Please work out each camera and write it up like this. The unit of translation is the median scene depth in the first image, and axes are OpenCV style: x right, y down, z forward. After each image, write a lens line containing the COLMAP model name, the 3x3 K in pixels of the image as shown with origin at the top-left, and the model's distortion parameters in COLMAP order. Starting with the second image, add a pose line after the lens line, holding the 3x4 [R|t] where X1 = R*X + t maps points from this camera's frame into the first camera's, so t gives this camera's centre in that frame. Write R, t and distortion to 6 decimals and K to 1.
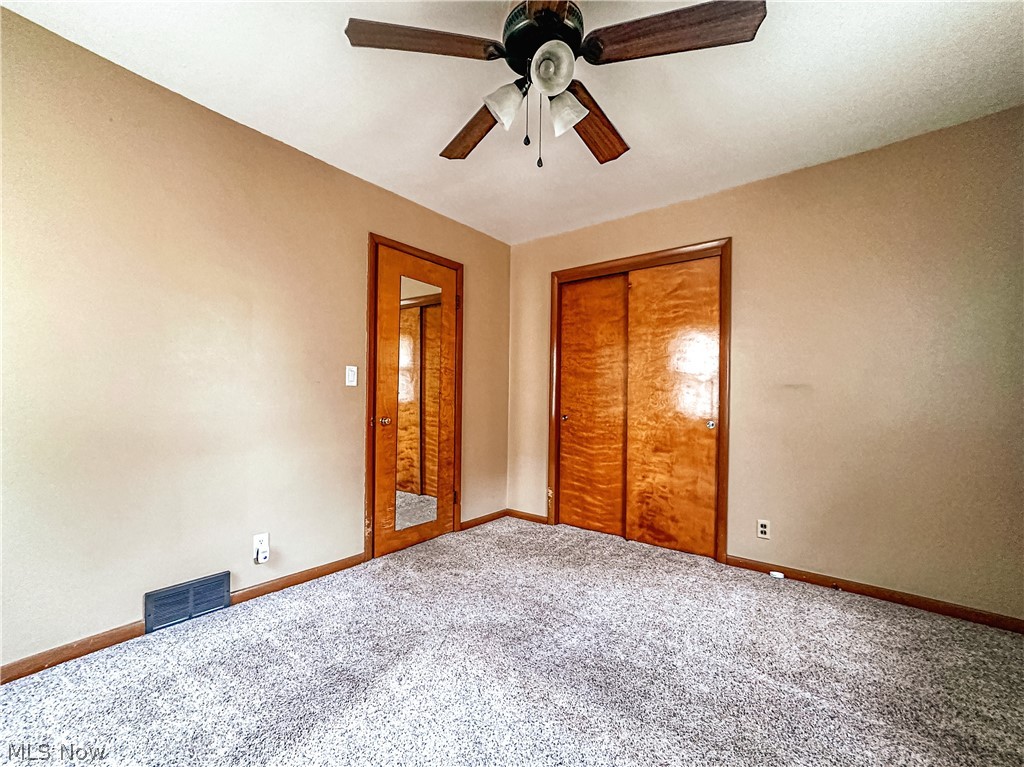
lens RADIAL K [[414.9, 0, 514.8], [0, 414.9, 382.5], [0, 0, 1]] dist [-0.024954, 0.024809]
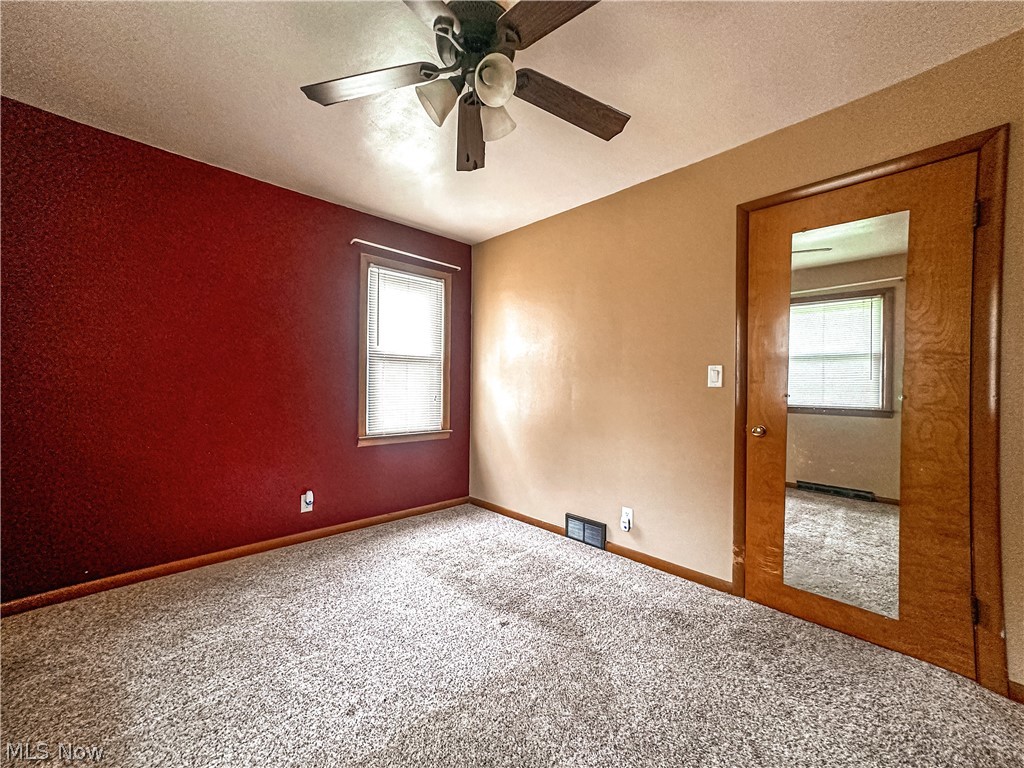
lens RADIAL K [[414.9, 0, 514.8], [0, 414.9, 383.0], [0, 0, 1]] dist [-0.024954, 0.024809]
pose [[-0.123150, -0.030941, -0.991906, 0.550396], [0.009721, 0.999428, -0.032383, 0.023097], [0.992340, -0.013630, -0.122779, 0.671954]]
